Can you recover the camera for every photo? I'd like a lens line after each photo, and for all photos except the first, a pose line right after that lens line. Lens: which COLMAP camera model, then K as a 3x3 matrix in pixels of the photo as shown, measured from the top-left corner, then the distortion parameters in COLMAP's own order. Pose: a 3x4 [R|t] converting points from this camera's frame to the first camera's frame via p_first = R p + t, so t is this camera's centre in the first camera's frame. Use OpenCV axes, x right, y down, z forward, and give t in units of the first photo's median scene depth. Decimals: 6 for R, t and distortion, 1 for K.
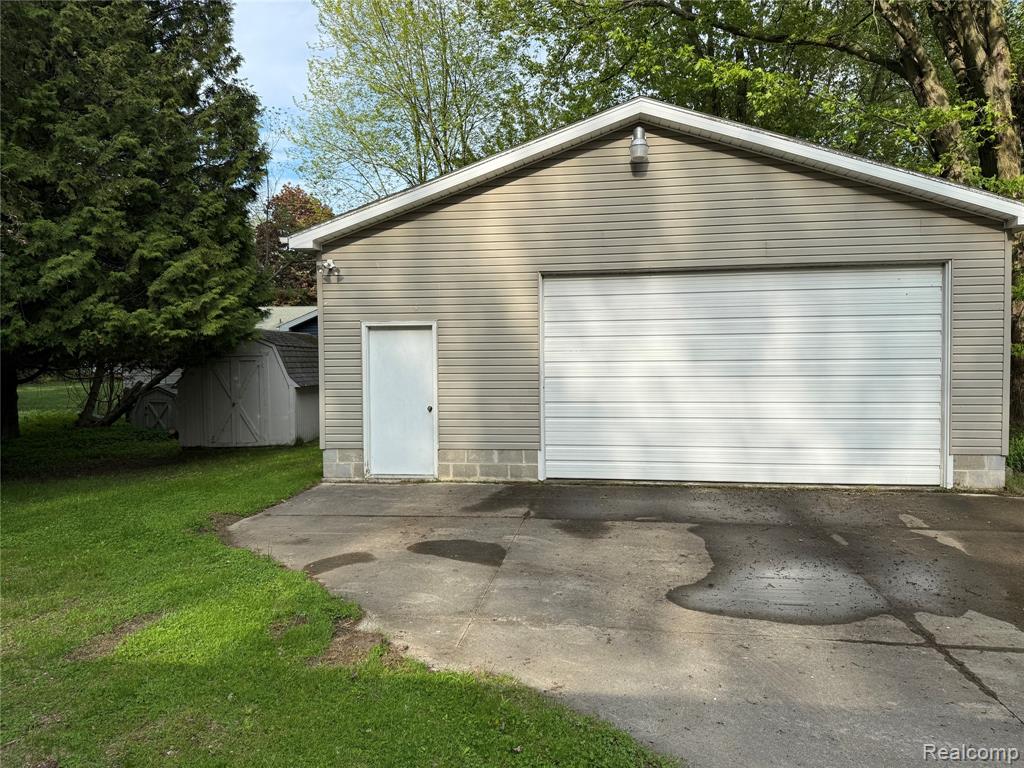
lens RADIAL K [[721.5, 0, 509.7], [0, 721.5, 382.1], [0, 0, 1]] dist [0.089846, -0.131364]
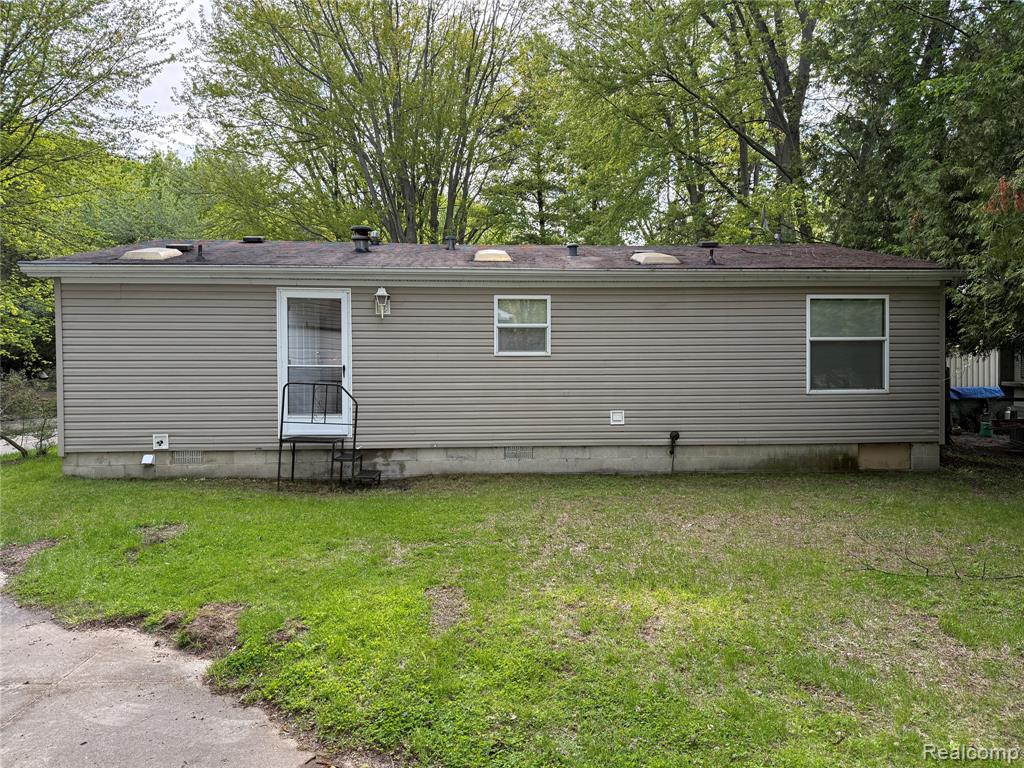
lens RADIAL K [[721.5, 0, 513.1], [0, 721.5, 376.1], [0, 0, 1]] dist [0.105241, -0.138844]
pose [[-0.976265, 0.018340, -0.215804, -0.187204], [0.004828, 0.998004, 0.062974, -0.024235], [0.216528, 0.060437, -0.974404, 0.952341]]
